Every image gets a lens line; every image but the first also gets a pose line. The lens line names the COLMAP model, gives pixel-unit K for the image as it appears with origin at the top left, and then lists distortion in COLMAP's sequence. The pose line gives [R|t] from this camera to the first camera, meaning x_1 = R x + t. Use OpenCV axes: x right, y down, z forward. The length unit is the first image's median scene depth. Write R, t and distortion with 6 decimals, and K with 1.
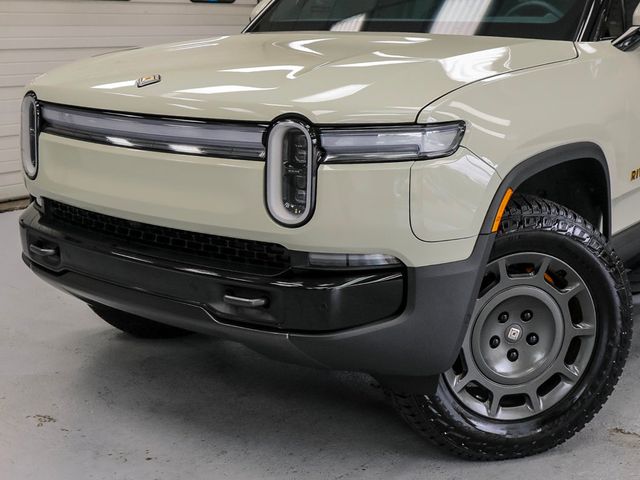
lens RADIAL K [[597.5, 0, 320.0], [0, 597.5, 240.0], [0, 0, 1]] dist [0.040330, 0.002585]
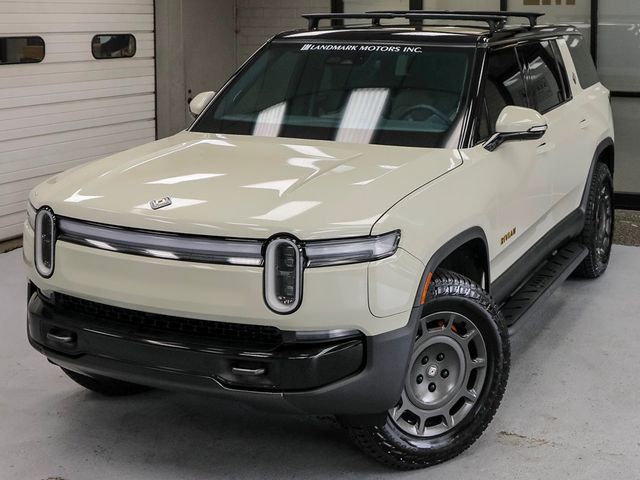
lens RADIAL K [[597.5, 0, 320.0], [0, 597.5, 240.0], [0, 0, 1]] dist [0.040330, 0.002585]
pose [[0.977171, -0.043179, 0.208020, -0.194033], [0.047802, 0.998708, -0.017245, -0.129603], [-0.207007, 0.026795, 0.977973, -0.275740]]
